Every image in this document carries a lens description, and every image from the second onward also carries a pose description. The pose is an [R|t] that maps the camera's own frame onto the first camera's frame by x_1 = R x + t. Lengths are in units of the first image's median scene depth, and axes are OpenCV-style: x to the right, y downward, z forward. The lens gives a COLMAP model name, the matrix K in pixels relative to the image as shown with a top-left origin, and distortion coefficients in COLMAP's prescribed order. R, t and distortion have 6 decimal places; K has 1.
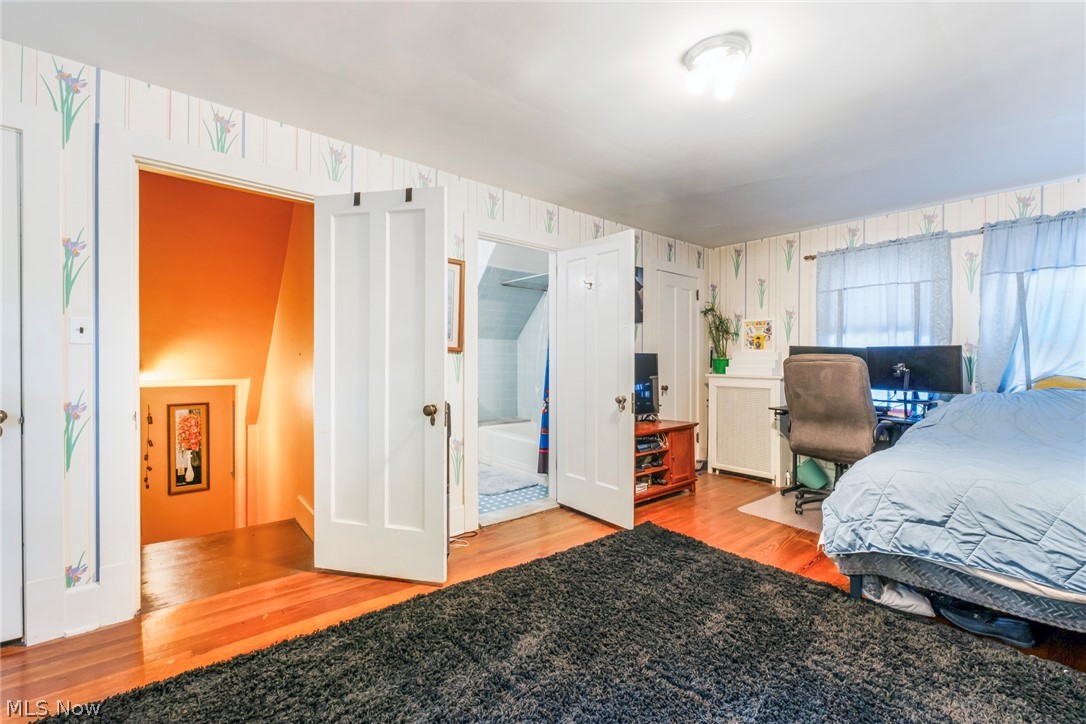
lens RADIAL K [[465.4, 0, 545.7], [0, 465.4, 363.9], [0, 0, 1]] dist [0.003346, -0.002491]
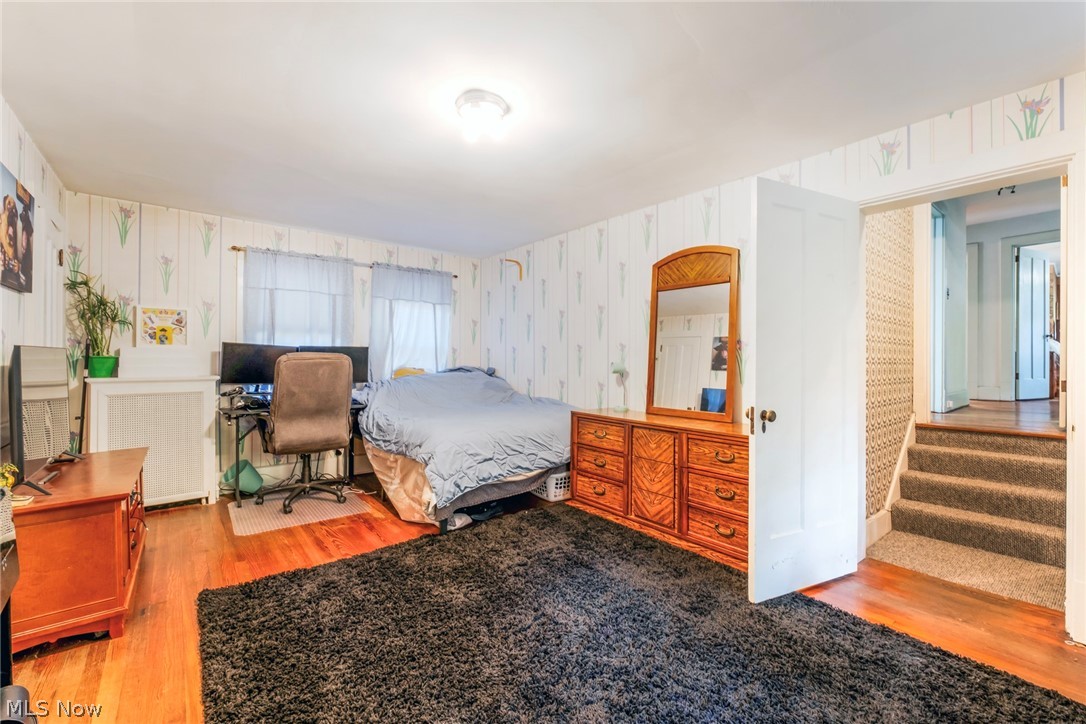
lens RADIAL K [[465.4, 0, 545.0], [0, 465.4, 356.8], [0, 0, 1]] dist [0.003346, -0.002491]
pose [[-0.002409, -0.003804, 0.999990, -0.416946], [0.005440, 0.999978, 0.003817, -0.011358], [-0.999982, 0.005449, -0.002389, 0.424650]]
